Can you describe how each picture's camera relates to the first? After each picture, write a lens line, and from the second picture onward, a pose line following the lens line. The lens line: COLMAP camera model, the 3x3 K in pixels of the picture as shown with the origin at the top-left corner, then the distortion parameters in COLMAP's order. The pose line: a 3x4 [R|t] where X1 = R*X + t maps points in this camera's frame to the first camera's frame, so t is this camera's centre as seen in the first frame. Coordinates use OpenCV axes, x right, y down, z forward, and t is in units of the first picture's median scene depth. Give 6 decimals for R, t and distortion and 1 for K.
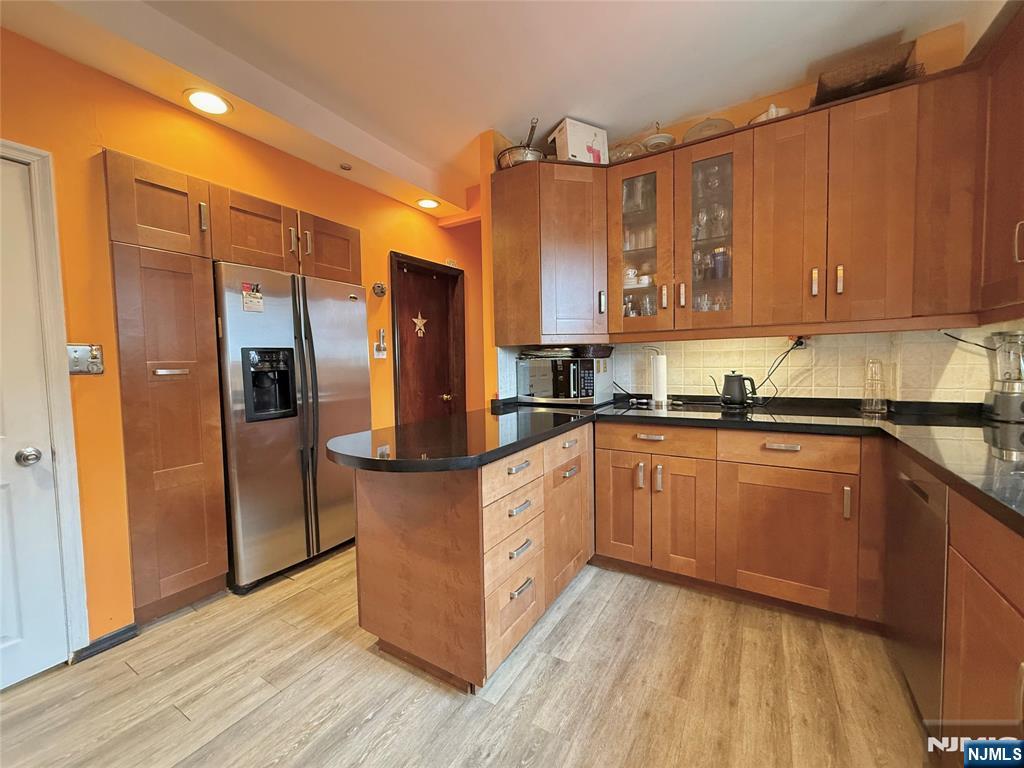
lens RADIAL K [[406.9, 0, 509.7], [0, 406.9, 383.0], [0, 0, 1]] dist [-0.003128, 0.001265]
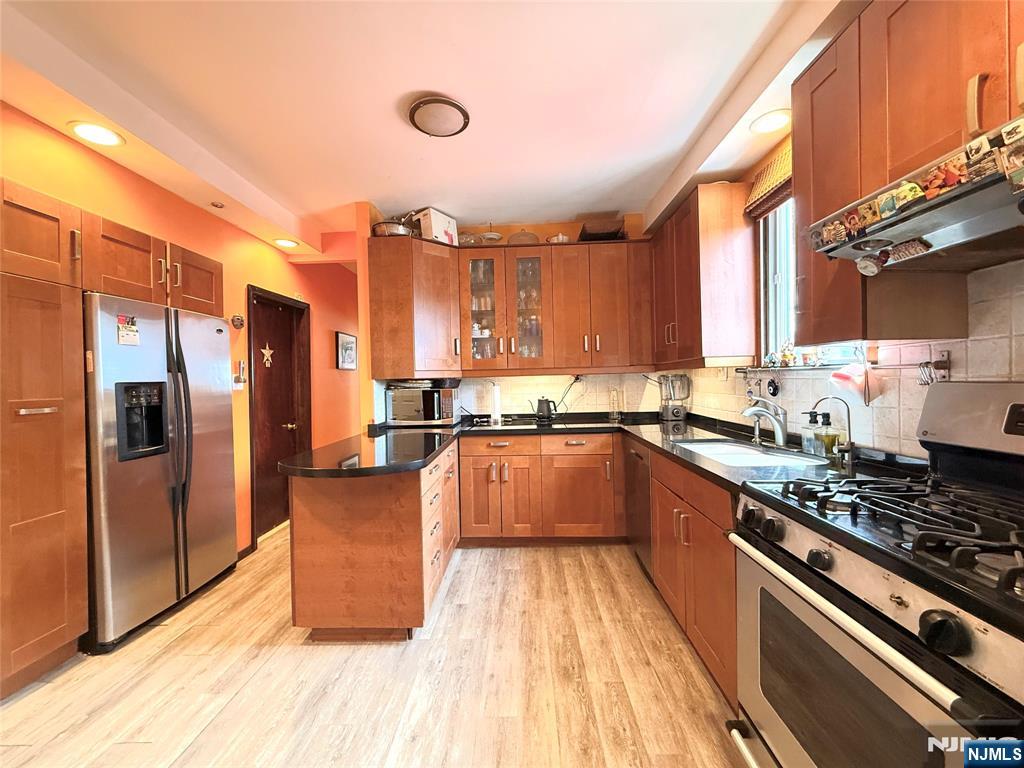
lens RADIAL K [[406.9, 0, 509.9], [0, 406.9, 381.2], [0, 0, 1]] dist [-0.003128, 0.001265]
pose [[0.871323, -0.001233, 0.490708, -0.314697], [0.031646, 0.998056, -0.053684, -0.009967], [-0.489688, 0.062305, 0.869669, -0.271431]]
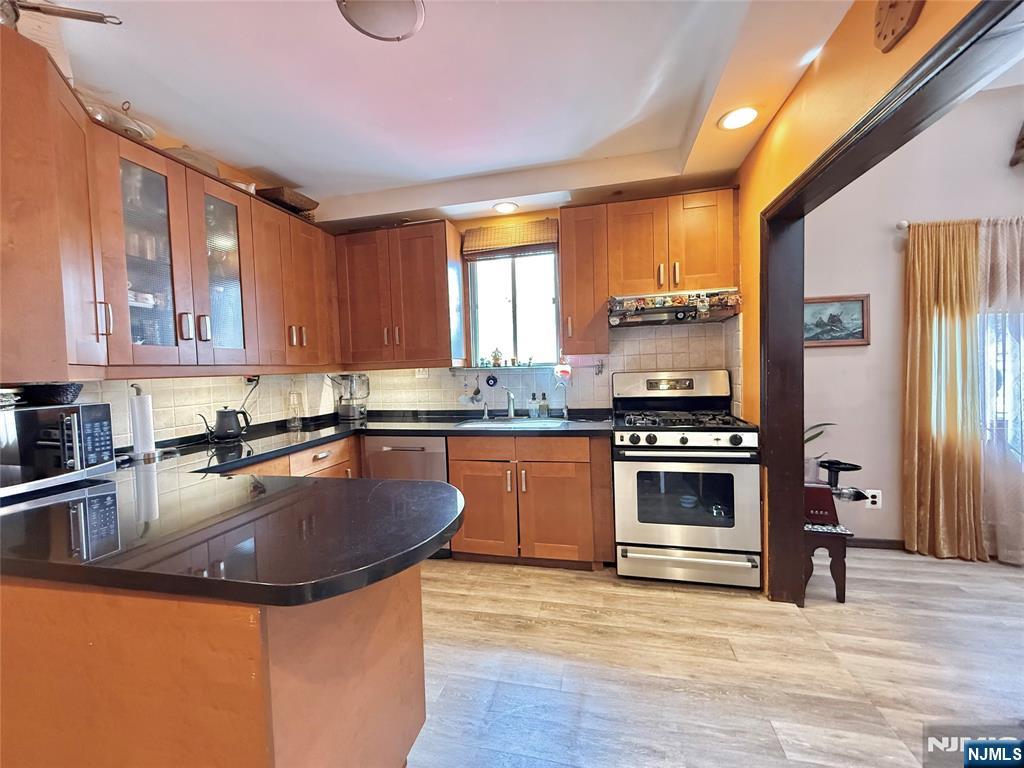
lens RADIAL K [[406.9, 0, 510.7], [0, 406.9, 382.2], [0, 0, 1]] dist [-0.003128, 0.001265]
pose [[-0.303516, -0.002496, 0.952823, -0.695120], [0.089156, 0.995535, 0.031008, -0.062150], [-0.948646, 0.094361, -0.301938, 0.653491]]
